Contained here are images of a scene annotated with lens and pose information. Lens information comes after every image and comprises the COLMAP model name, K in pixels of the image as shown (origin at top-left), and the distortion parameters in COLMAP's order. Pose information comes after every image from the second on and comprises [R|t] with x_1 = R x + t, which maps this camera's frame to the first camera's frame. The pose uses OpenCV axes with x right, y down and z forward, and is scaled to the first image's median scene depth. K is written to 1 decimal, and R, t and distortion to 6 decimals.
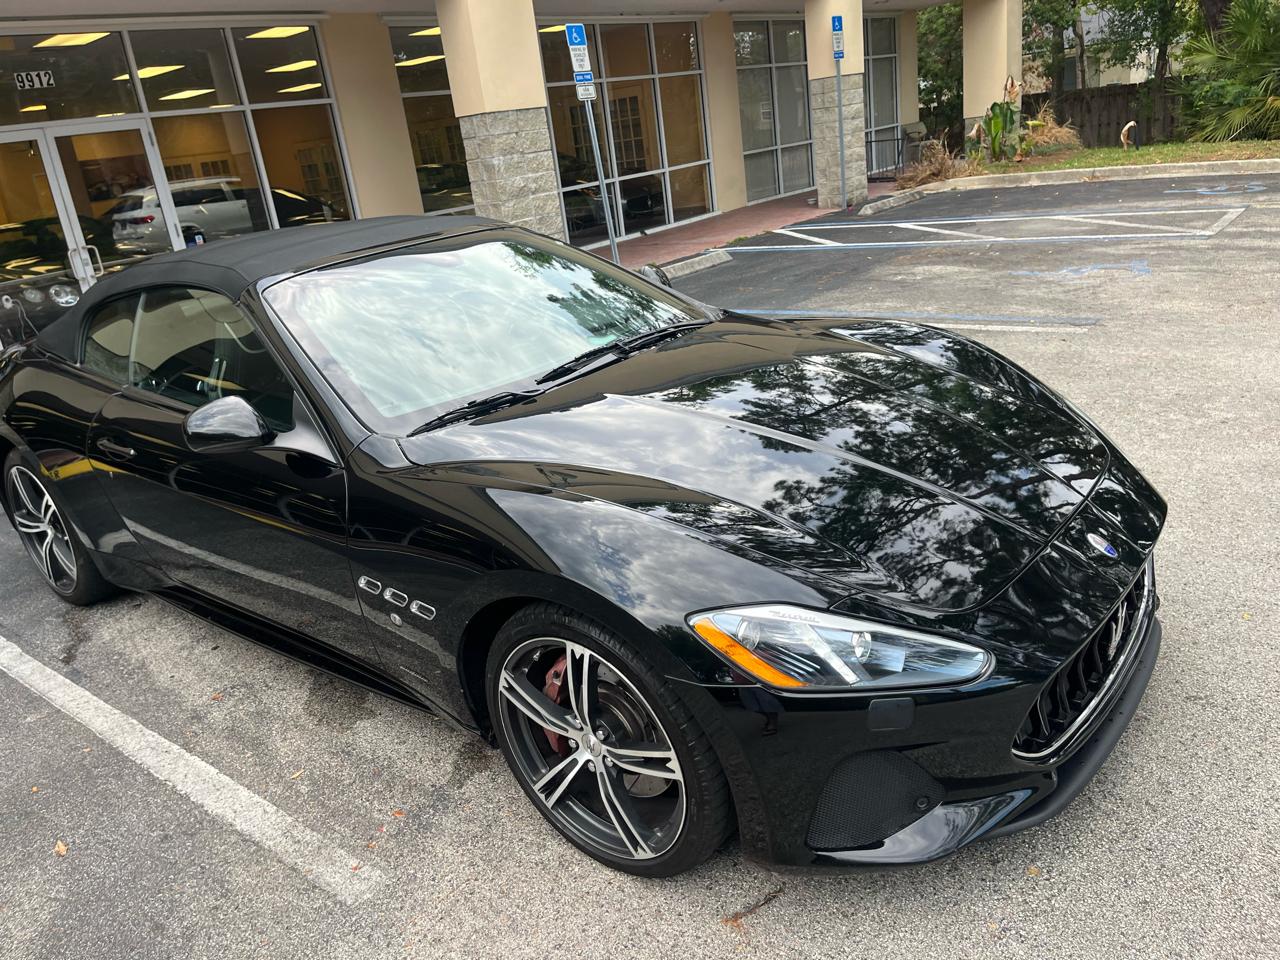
lens RADIAL K [[968.6, 0, 634.1], [0, 968.6, 476.2], [0, 0, 1]] dist [0.066791, -0.090130]
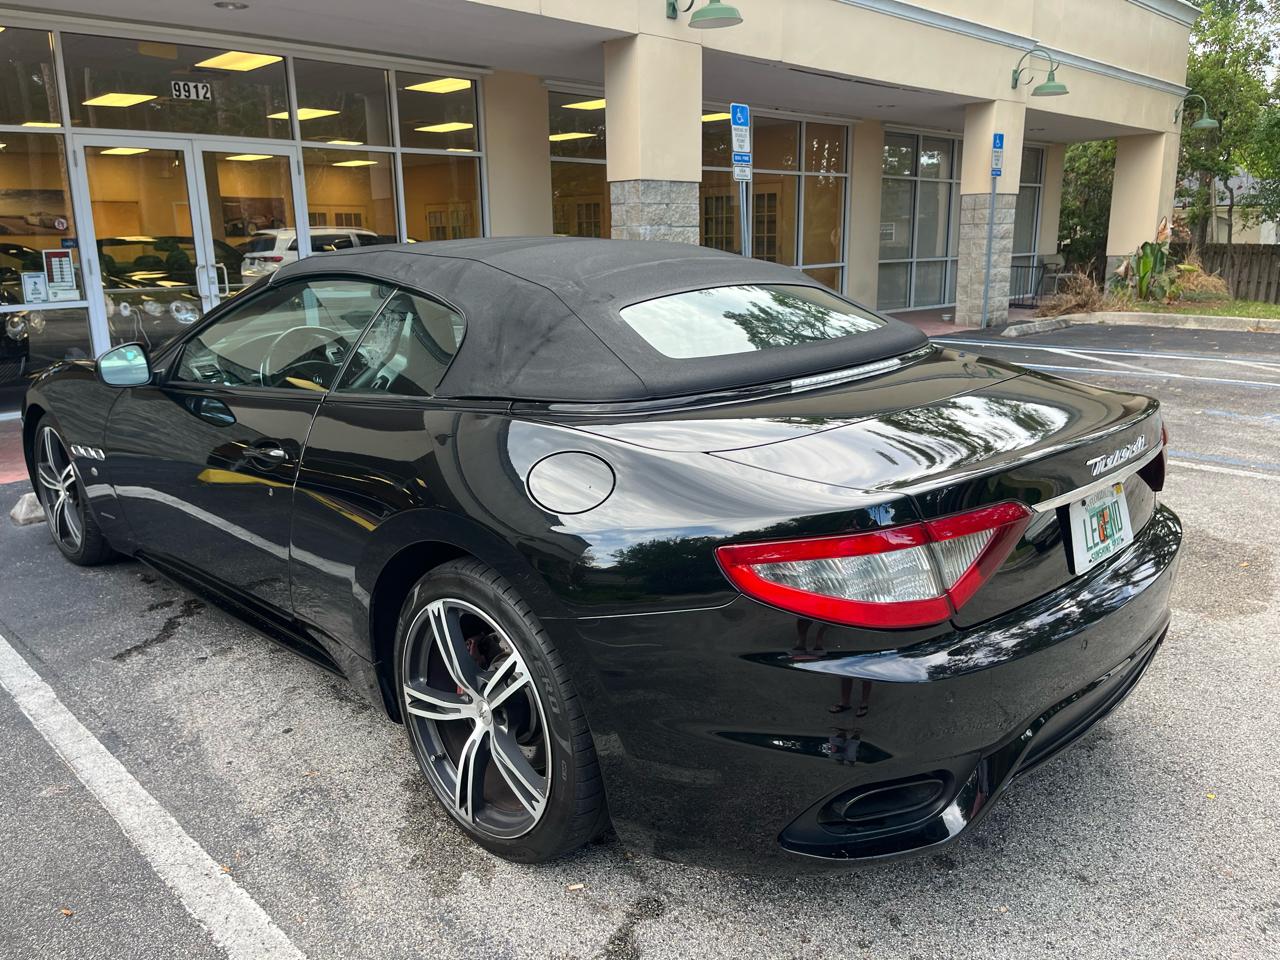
lens RADIAL K [[968.6, 0, 642.9], [0, 968.6, 470.1], [0, 0, 1]] dist [0.066791, -0.090130]
pose [[0.988934, 0.131337, -0.068991, -0.104627], [-0.137745, 0.985584, -0.098236, 0.005322], [0.055094, 0.106652, 0.992769, 0.186355]]
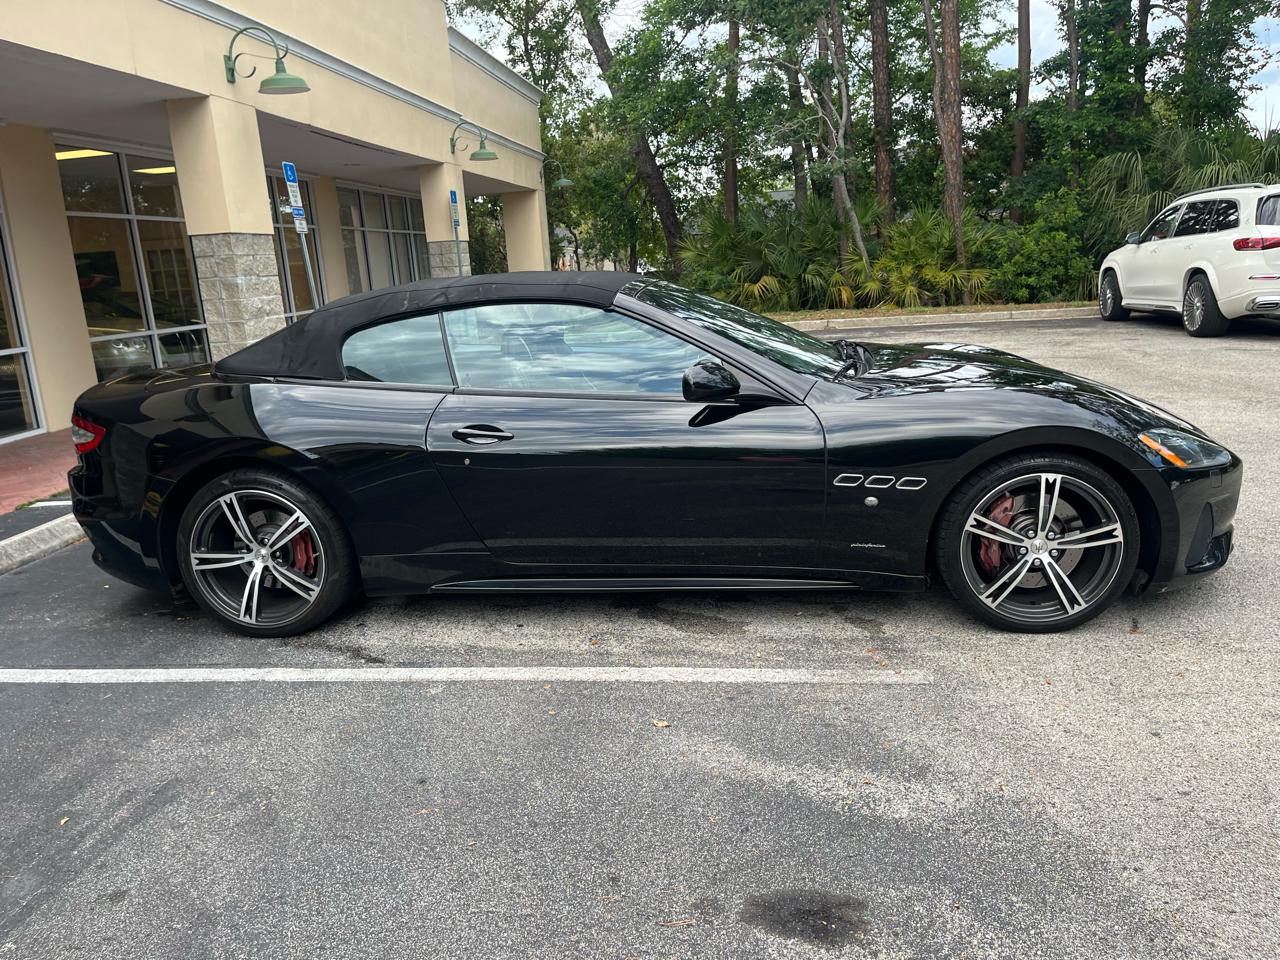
lens RADIAL K [[968.6, 0, 634.3], [0, 968.6, 483.3], [0, 0, 1]] dist [0.066791, -0.090130]
pose [[0.847465, -0.048483, 0.528633, -0.792436], [0.139054, 0.981324, -0.132920, 0.161678], [-0.512316, 0.186154, 0.838379, -0.010290]]
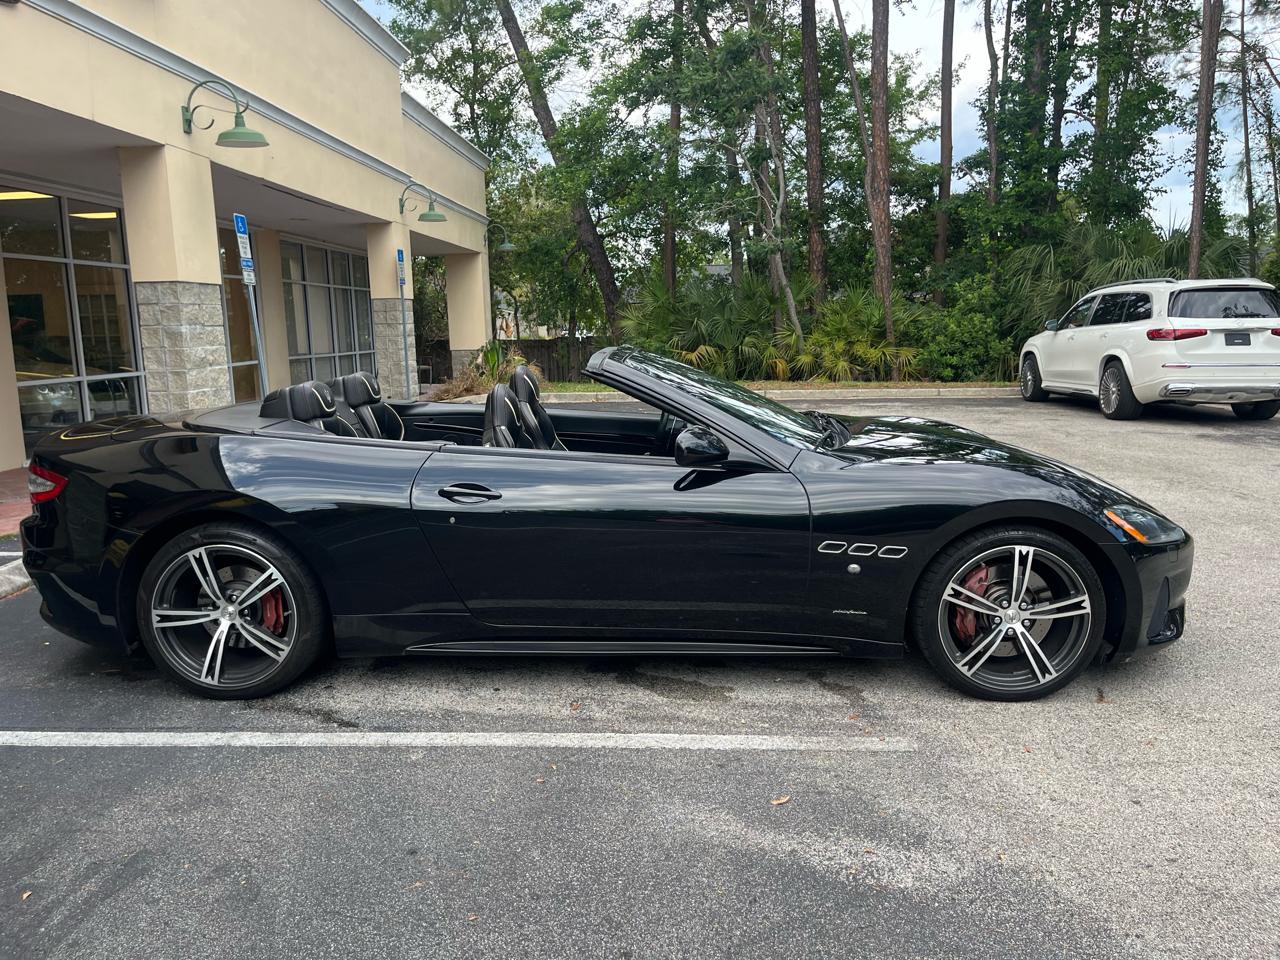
lens RADIAL K [[968.6, 0, 643.2], [0, 968.6, 472.6], [0, 0, 1]] dist [0.066791, -0.090130]
pose [[0.799587, 0.015116, 0.600360, -0.843551], [0.128431, 0.972252, -0.195530, 0.154812], [-0.586656, 0.233448, 0.775459, 0.016499]]
